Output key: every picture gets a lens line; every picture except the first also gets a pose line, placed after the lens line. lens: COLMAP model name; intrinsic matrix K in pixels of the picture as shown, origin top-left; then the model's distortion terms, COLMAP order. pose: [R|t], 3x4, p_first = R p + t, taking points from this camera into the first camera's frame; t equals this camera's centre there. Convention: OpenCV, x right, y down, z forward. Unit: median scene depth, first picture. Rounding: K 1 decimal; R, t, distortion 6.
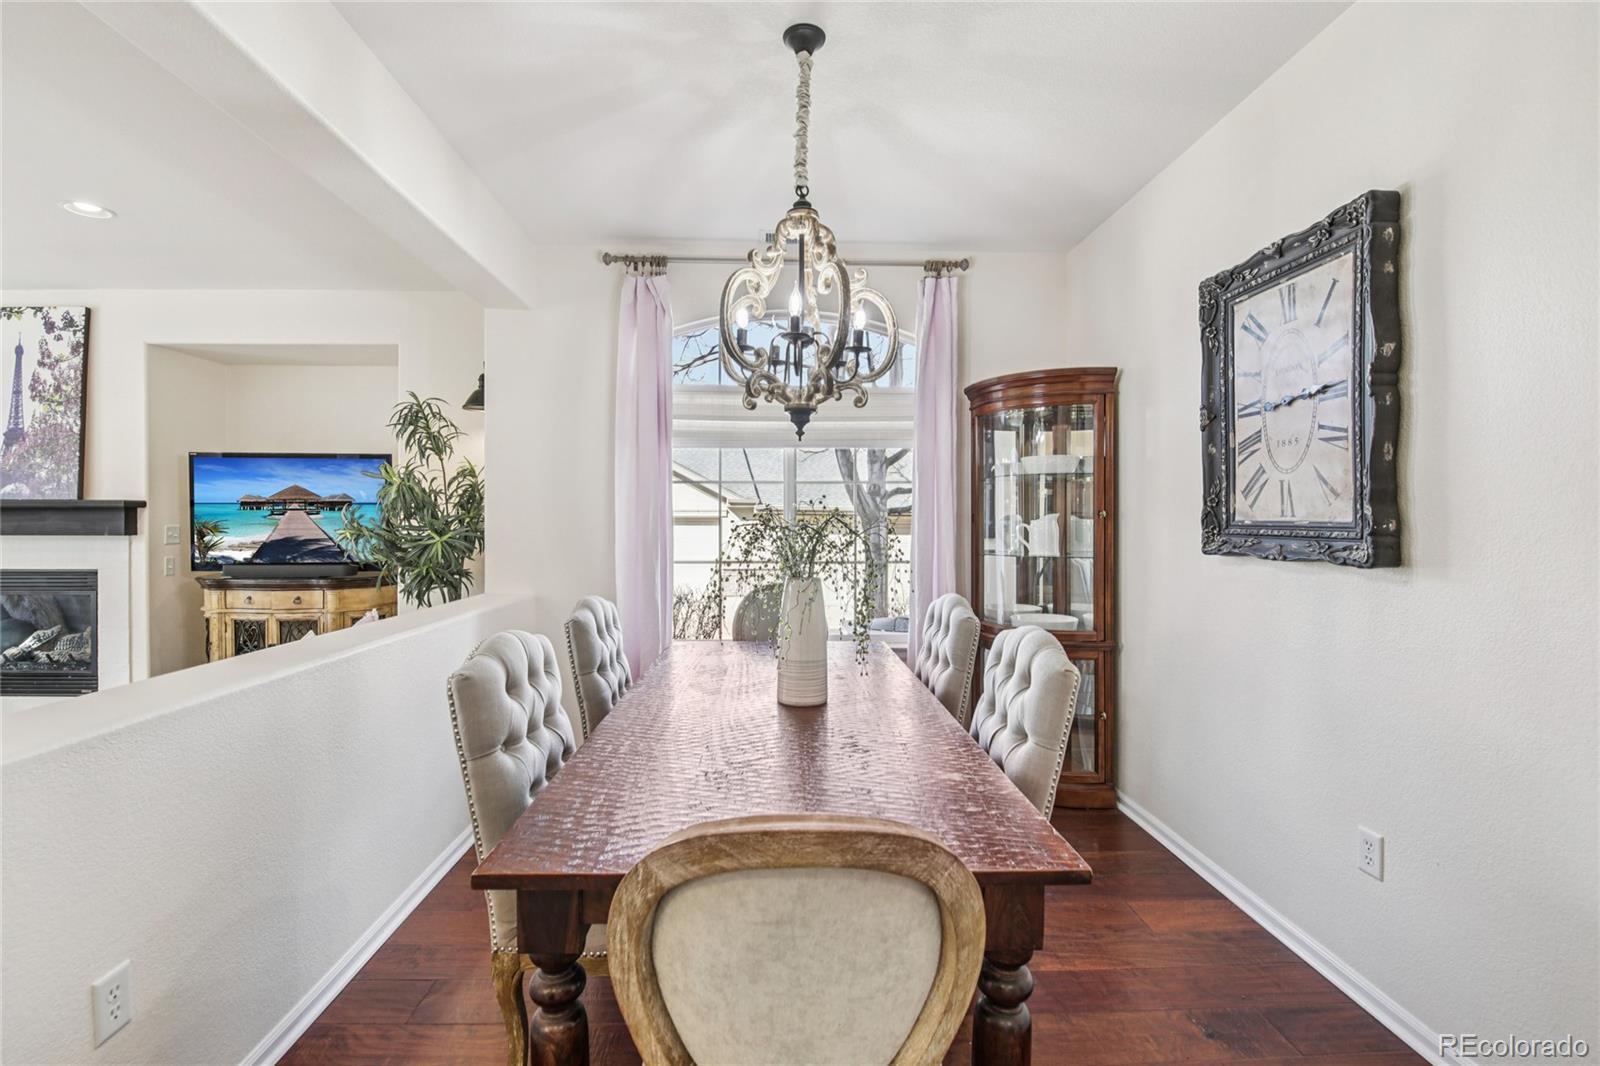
lens RADIAL K [[688.6, 0, 801.3], [0, 688.6, 529.9], [0, 0, 1]] dist [-0.005040, -0.009311]
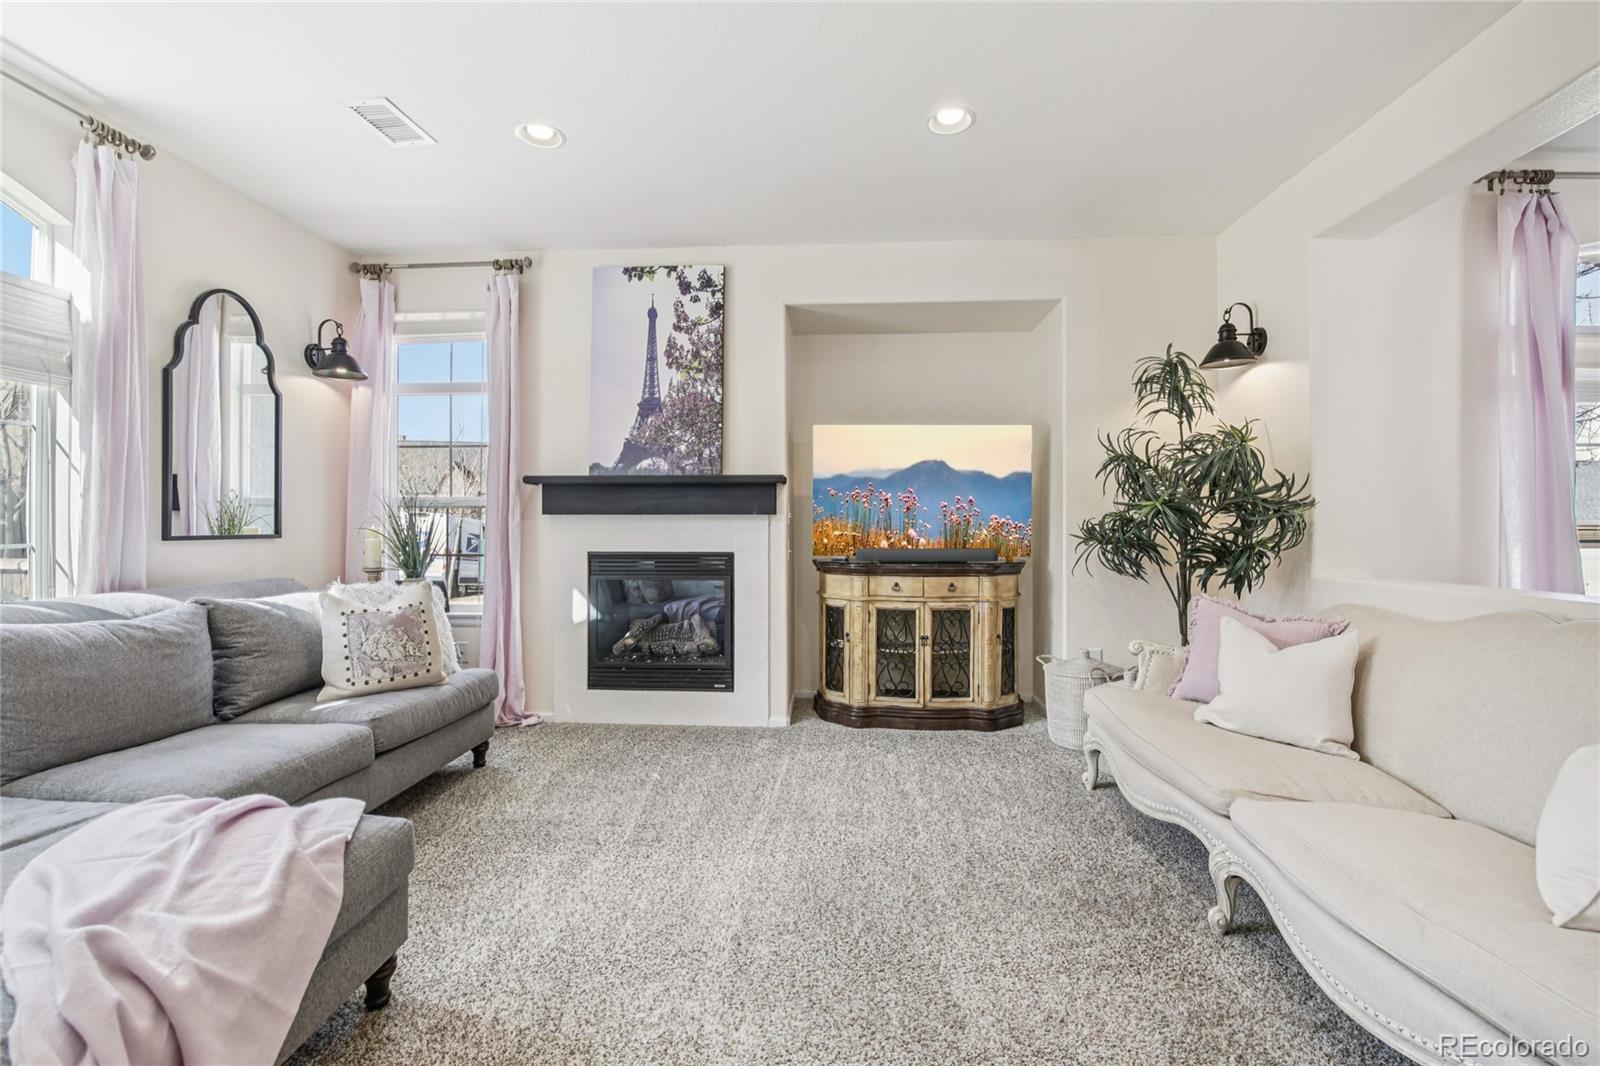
lens RADIAL K [[688.6, 0, 790.4], [0, 688.6, 527.8], [0, 0, 1]] dist [-0.005040, -0.009311]
pose [[0.993477, -0.000525, -0.114035, -0.870316], [-0.001230, 0.999882, -0.015325, 0.040413], [0.114029, 0.015365, 0.993359, 0.088889]]
